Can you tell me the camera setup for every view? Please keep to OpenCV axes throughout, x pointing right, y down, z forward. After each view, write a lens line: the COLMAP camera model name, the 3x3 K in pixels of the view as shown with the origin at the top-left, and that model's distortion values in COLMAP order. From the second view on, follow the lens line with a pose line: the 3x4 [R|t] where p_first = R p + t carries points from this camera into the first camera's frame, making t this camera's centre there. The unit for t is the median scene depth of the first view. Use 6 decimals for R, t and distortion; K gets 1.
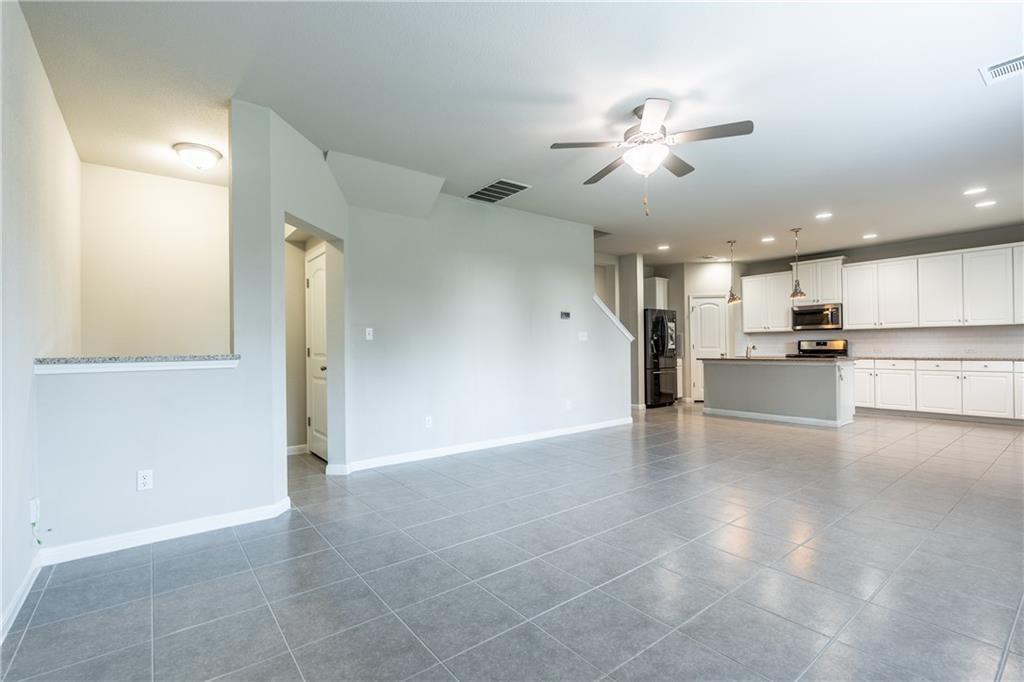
lens RADIAL K [[466.2, 0, 507.2], [0, 466.2, 341.8], [0, 0, 1]] dist [-0.005566, -0.000178]
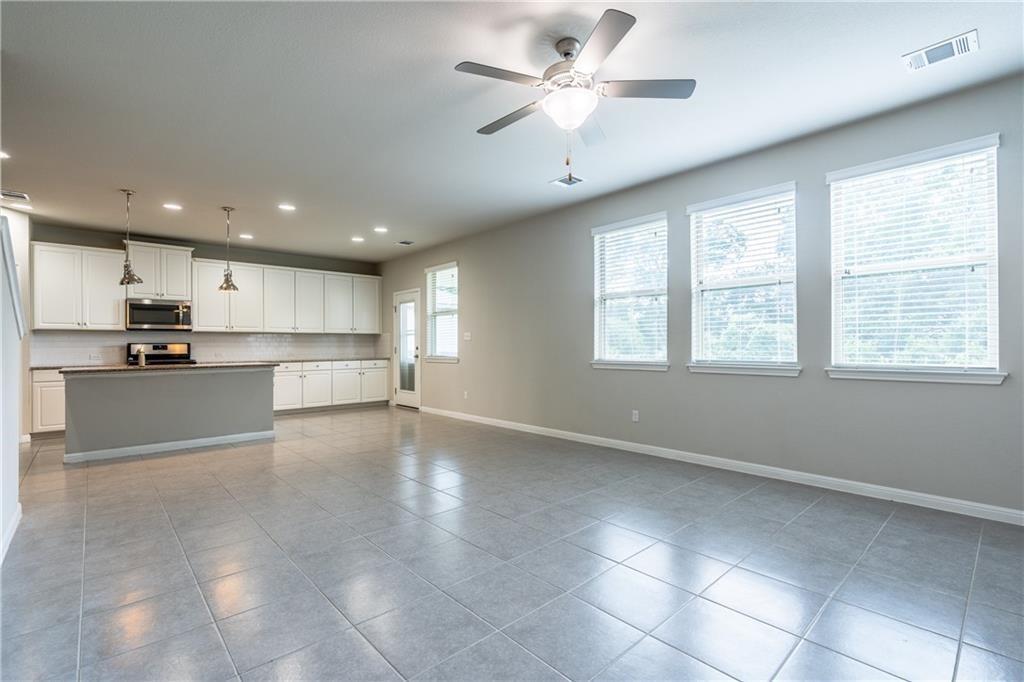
lens RADIAL K [[466.2, 0, 506.7], [0, 466.2, 345.0], [0, 0, 1]] dist [-0.005566, -0.000178]
pose [[-0.076284, 0.008313, 0.997051, -0.197294], [-0.004632, 0.999951, -0.008692, 0.004344], [-0.997075, -0.005282, -0.076242, 0.468142]]
